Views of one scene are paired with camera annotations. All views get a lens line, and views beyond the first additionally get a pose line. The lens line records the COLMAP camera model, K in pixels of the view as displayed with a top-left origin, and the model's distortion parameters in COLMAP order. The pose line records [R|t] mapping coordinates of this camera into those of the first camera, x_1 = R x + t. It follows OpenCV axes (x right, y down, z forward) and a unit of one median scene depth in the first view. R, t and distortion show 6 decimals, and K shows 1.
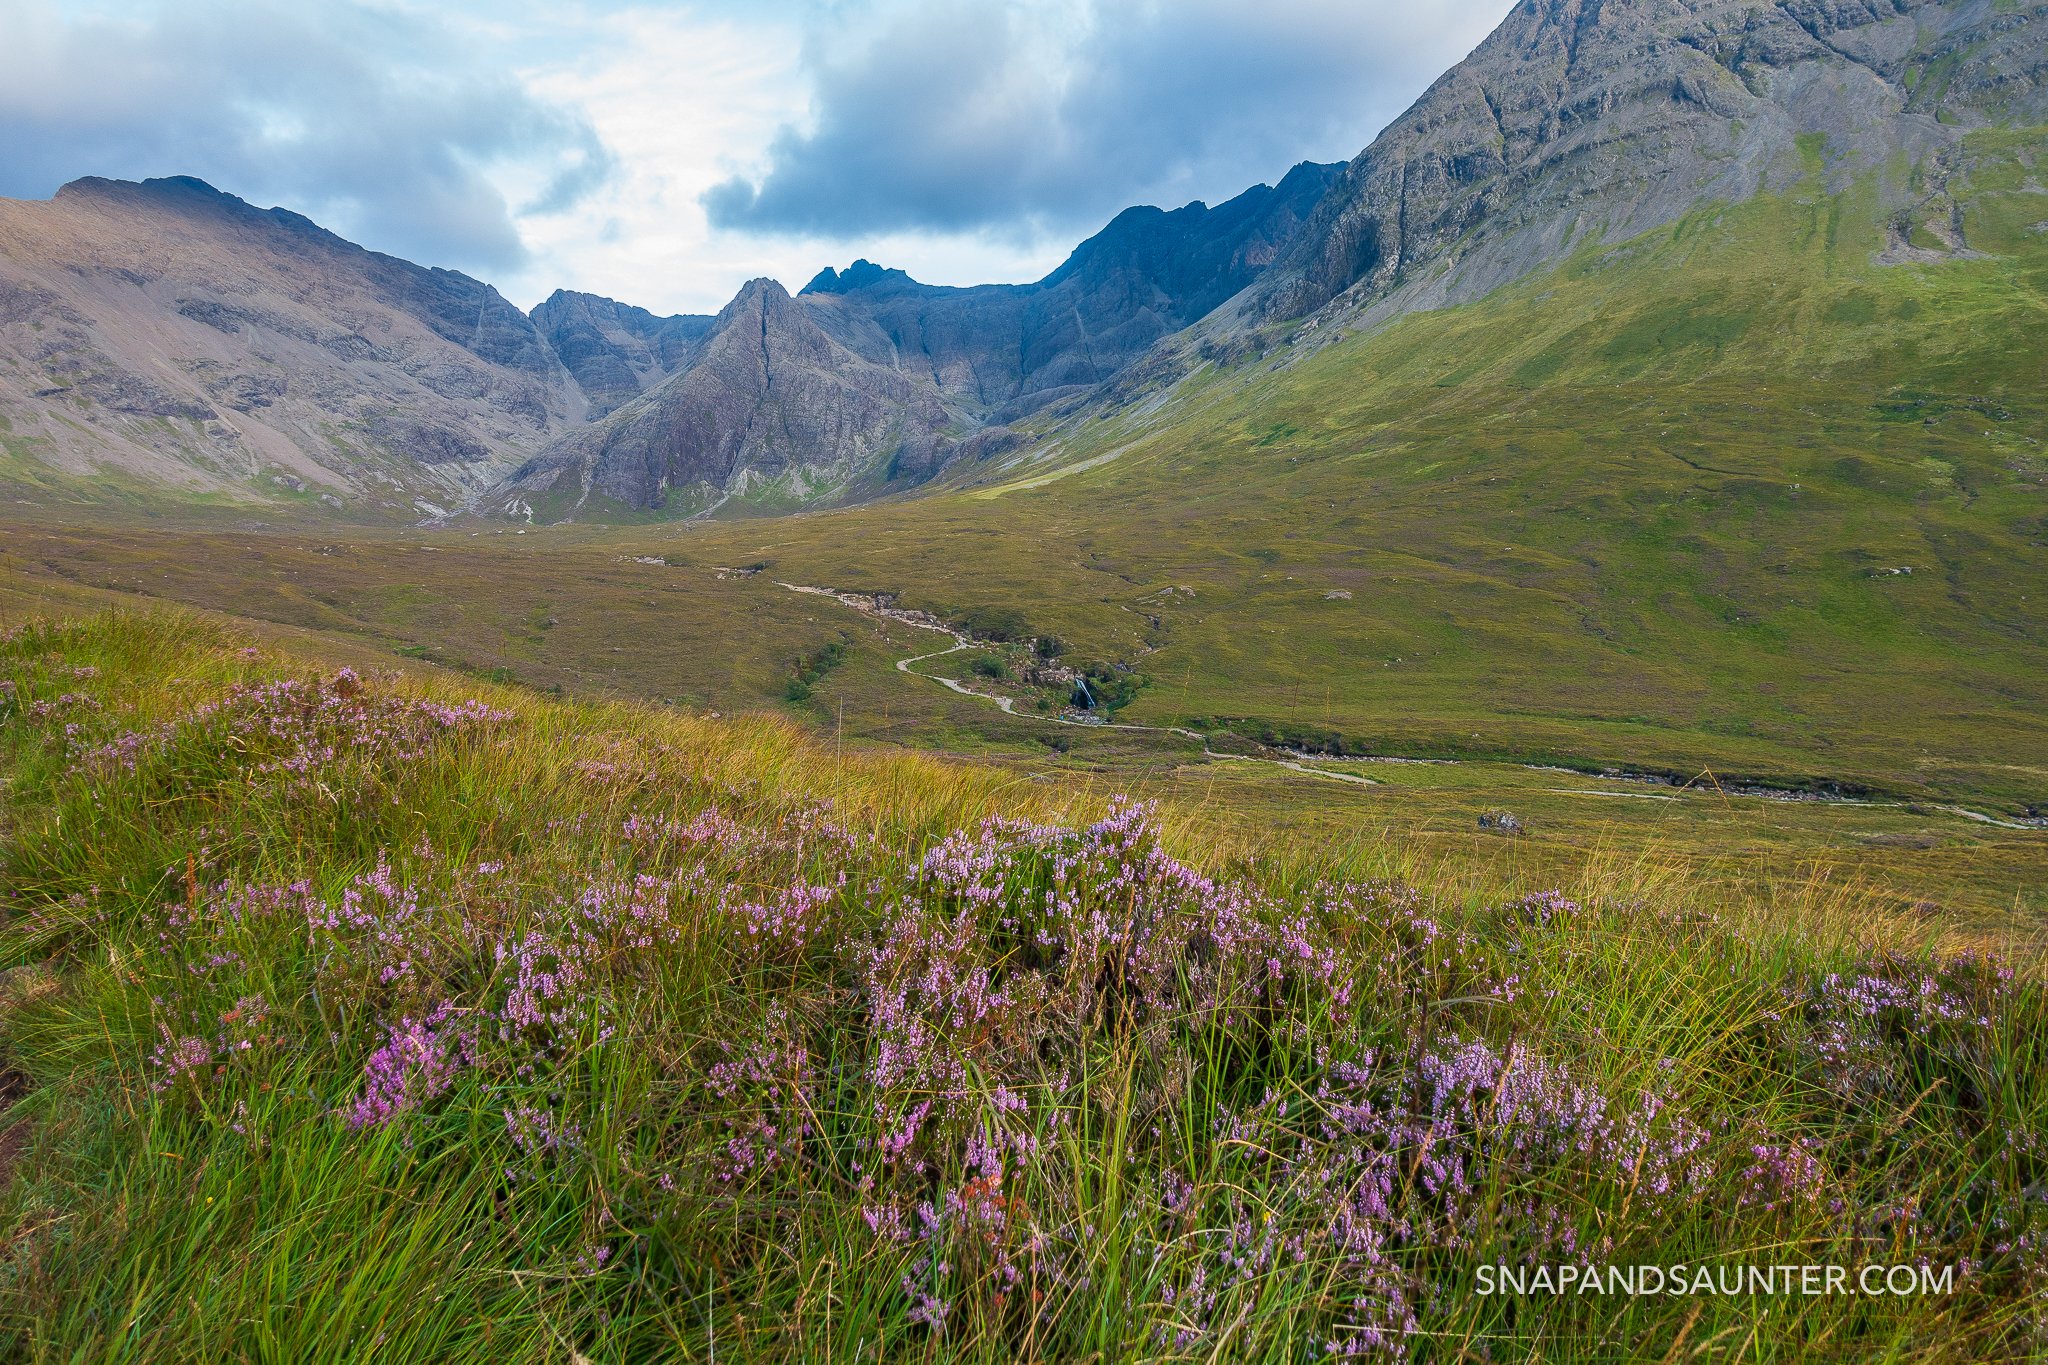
lens RADIAL K [[1475.3, 0, 994.1], [0, 1475.3, 677.8], [0, 0, 1]] dist [-0.004933, 0.004153]
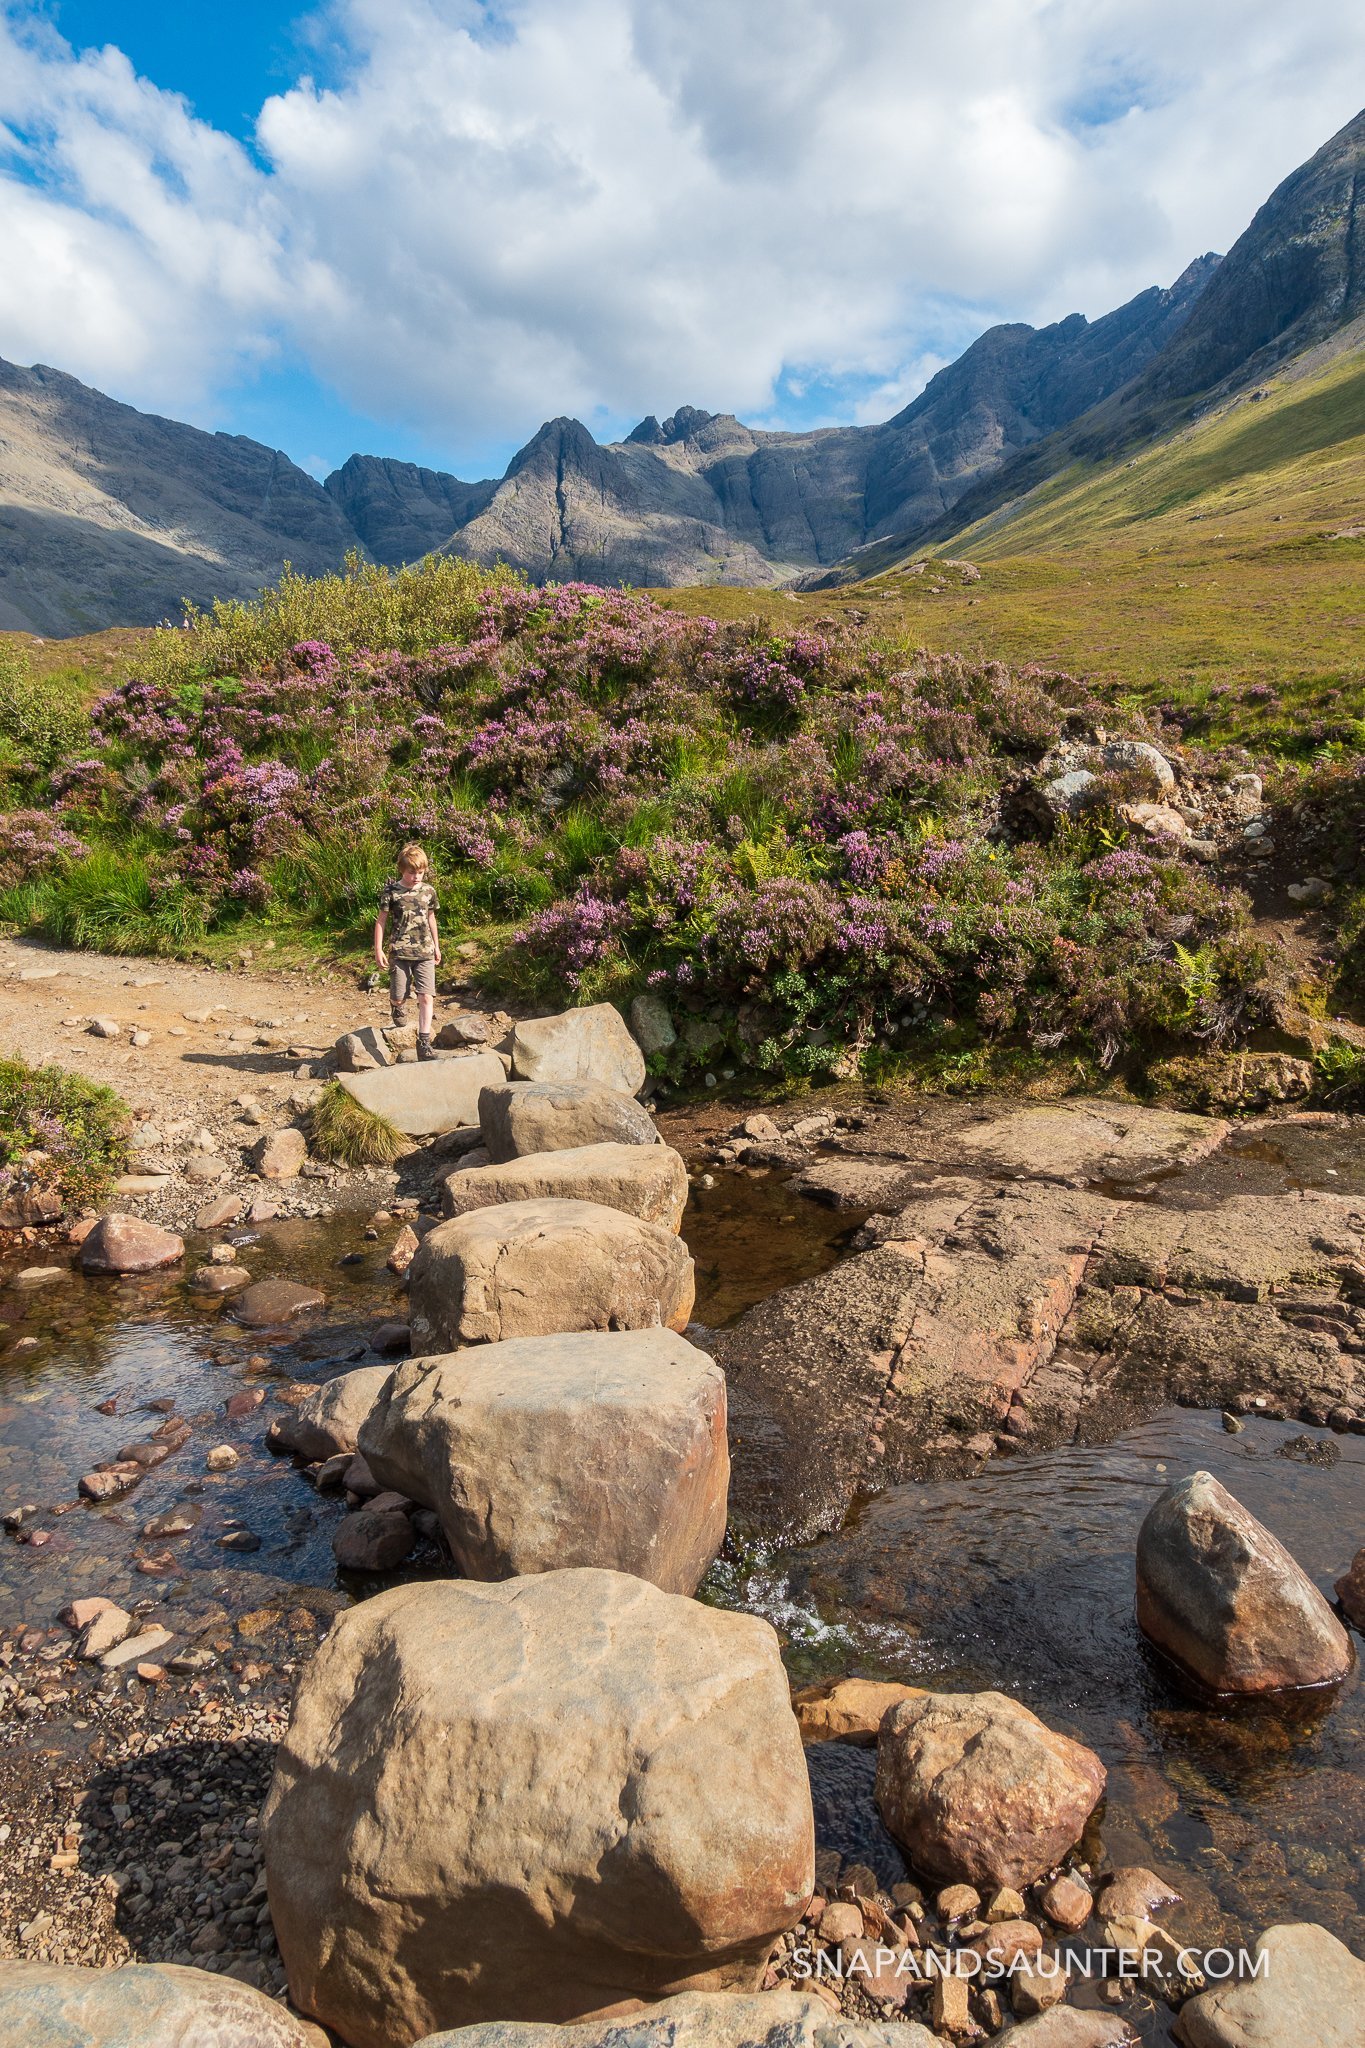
lens RADIAL K [[1475.3, 0, 710.9], [0, 1475.3, 1029.8], [0, 0, 1]] dist [-0.004933, 0.004153]
pose [[0.994675, 0.002272, -0.103035, 0.023083], [0.007454, 0.995553, 0.093912, 0.007365], [0.102790, -0.094180, 0.990234, 0.131304]]
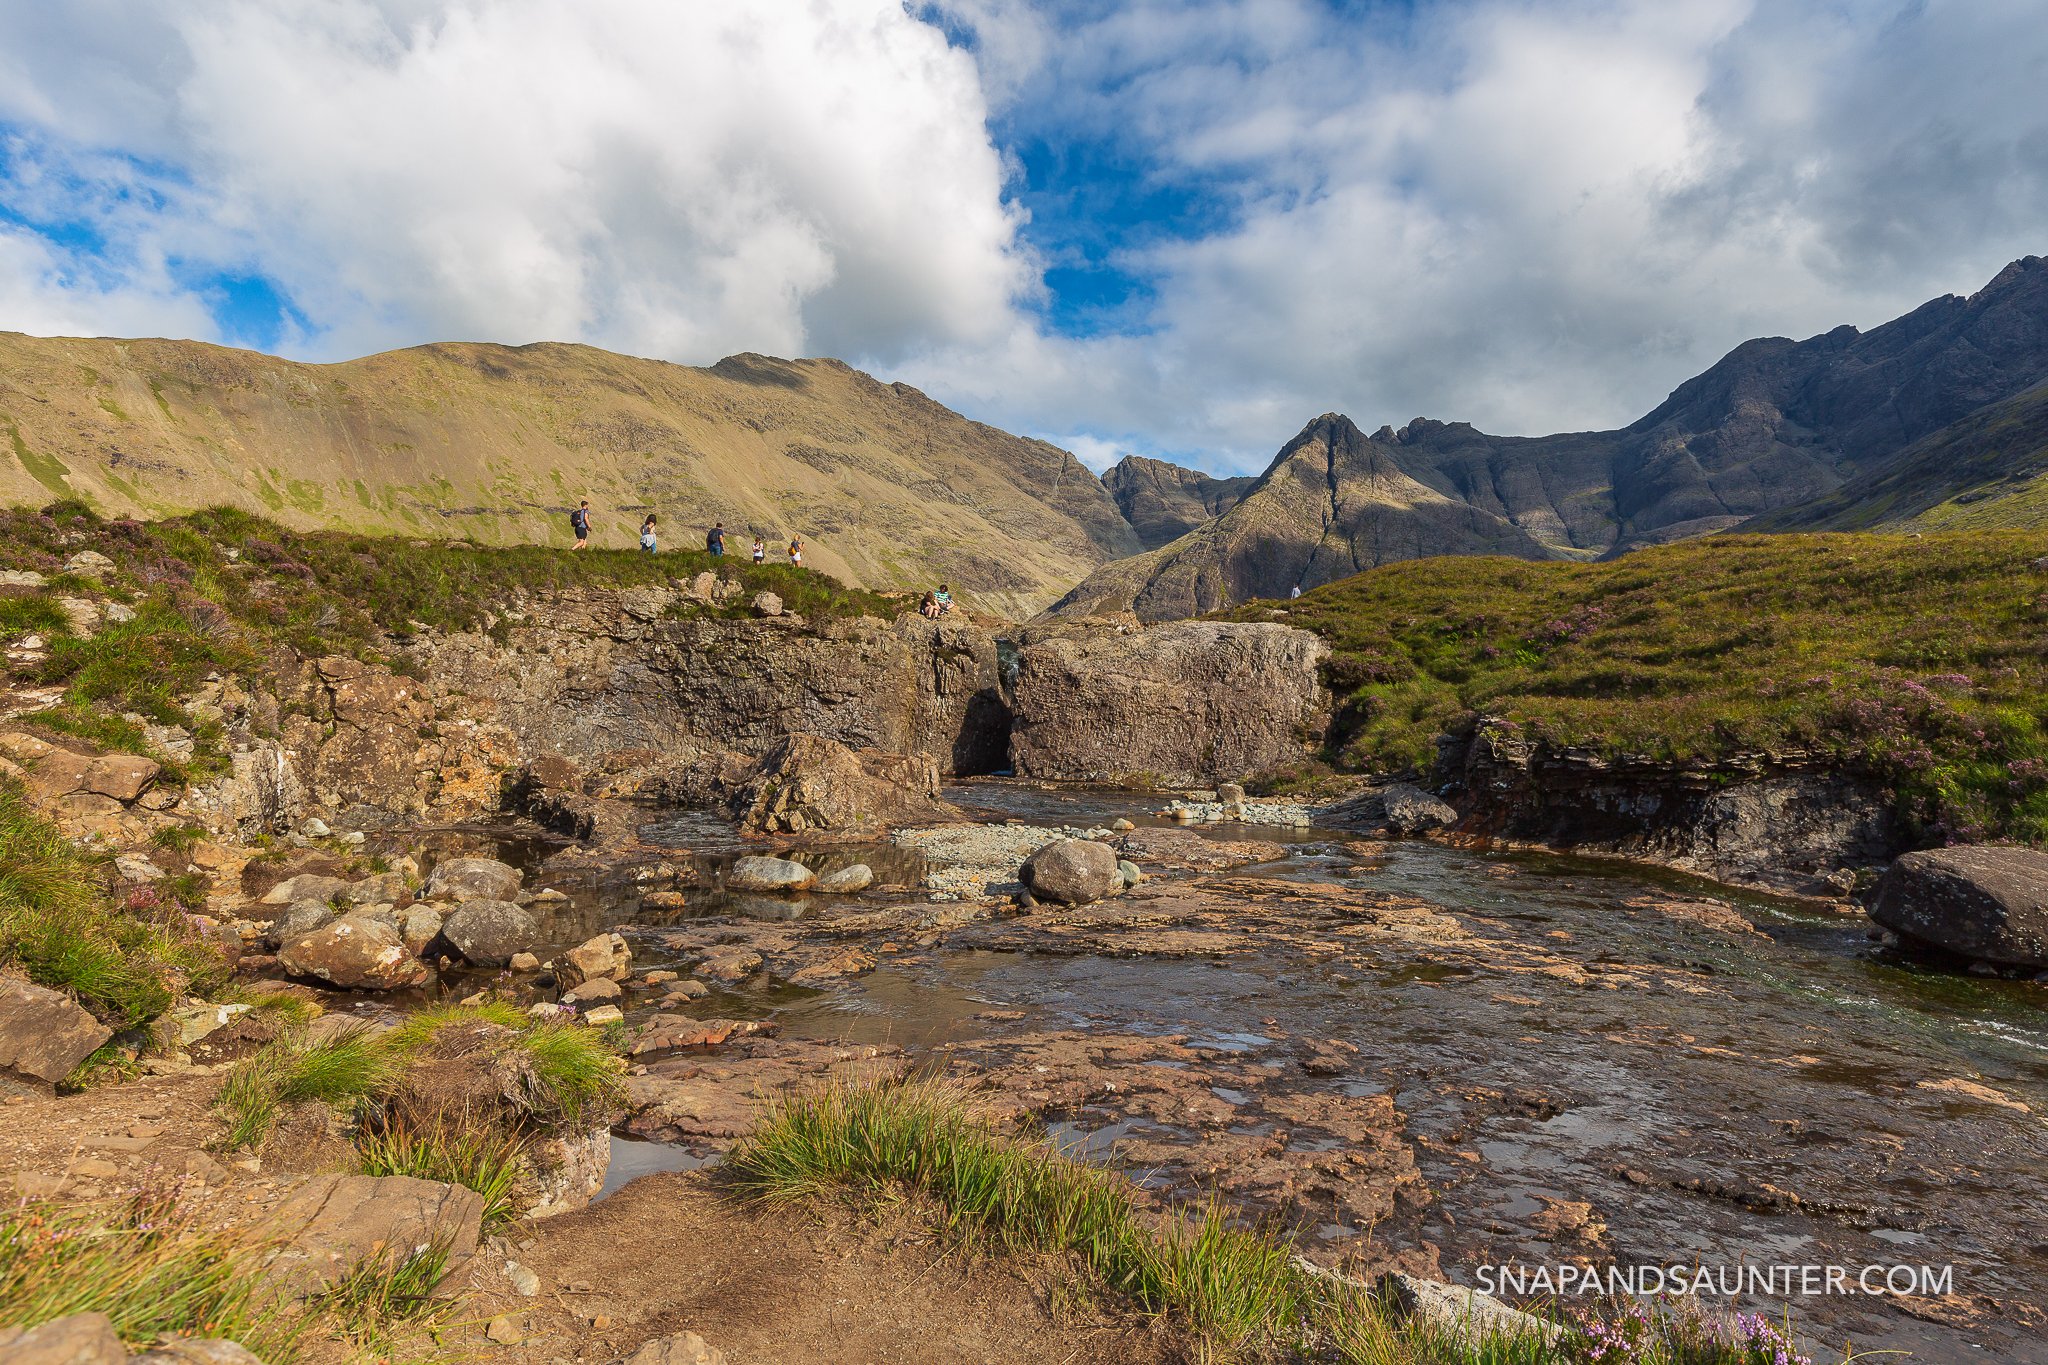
lens RADIAL K [[1069.5, 0, 1024.0], [0, 1069.5, 682.5], [0, 0, 1]] dist [-0.008888, -0.001219]
pose [[0.925219, 0.048616, -0.376305, -0.081308], [-0.086490, 0.992671, -0.084407, -0.027383], [0.369444, 0.110642, 0.922643, 0.352601]]
